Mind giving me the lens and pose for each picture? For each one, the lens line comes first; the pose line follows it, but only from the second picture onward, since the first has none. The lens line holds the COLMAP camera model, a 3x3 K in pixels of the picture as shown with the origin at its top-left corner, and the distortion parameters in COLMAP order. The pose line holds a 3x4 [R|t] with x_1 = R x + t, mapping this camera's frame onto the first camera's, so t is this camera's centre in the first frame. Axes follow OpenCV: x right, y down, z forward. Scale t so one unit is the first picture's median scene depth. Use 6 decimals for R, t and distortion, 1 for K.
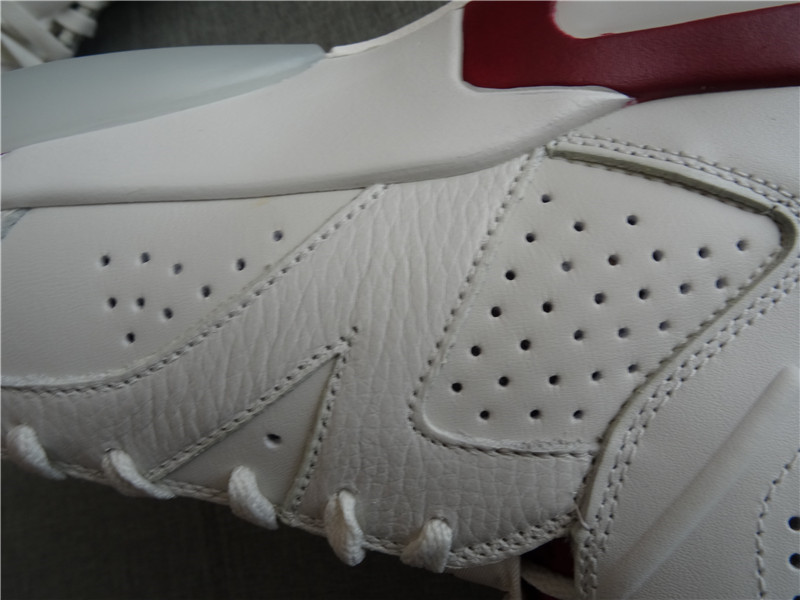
lens RADIAL K [[571.0, 0, 394.7], [0, 571.0, 294.6], [0, 0, 1]] dist [0.023911, -0.026972]
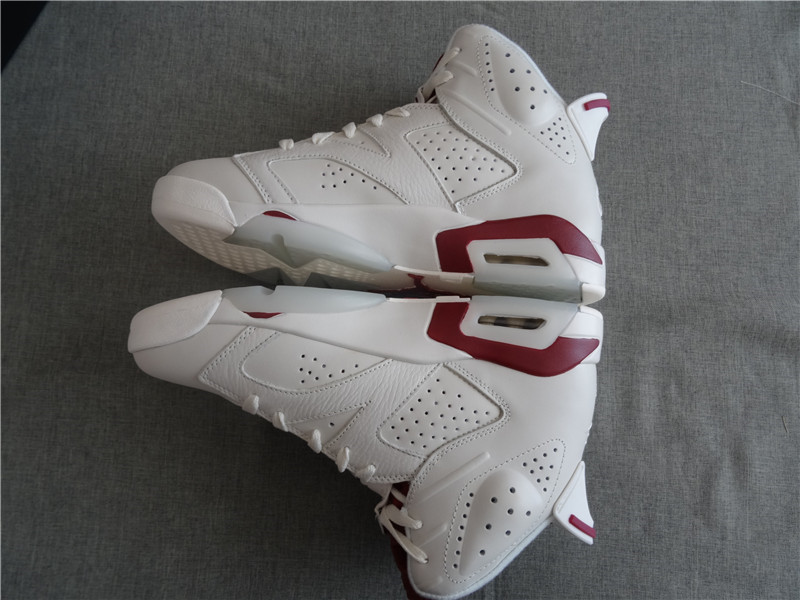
lens RADIAL K [[571.0, 0, 404.1], [0, 571.0, 299.6], [0, 0, 1]] dist [0.023911, -0.026972]
pose [[0.934239, 0.334301, 0.124259, -0.476391], [-0.334757, 0.942136, -0.017821, -0.484529], [-0.123026, -0.024947, 0.992090, -2.205283]]
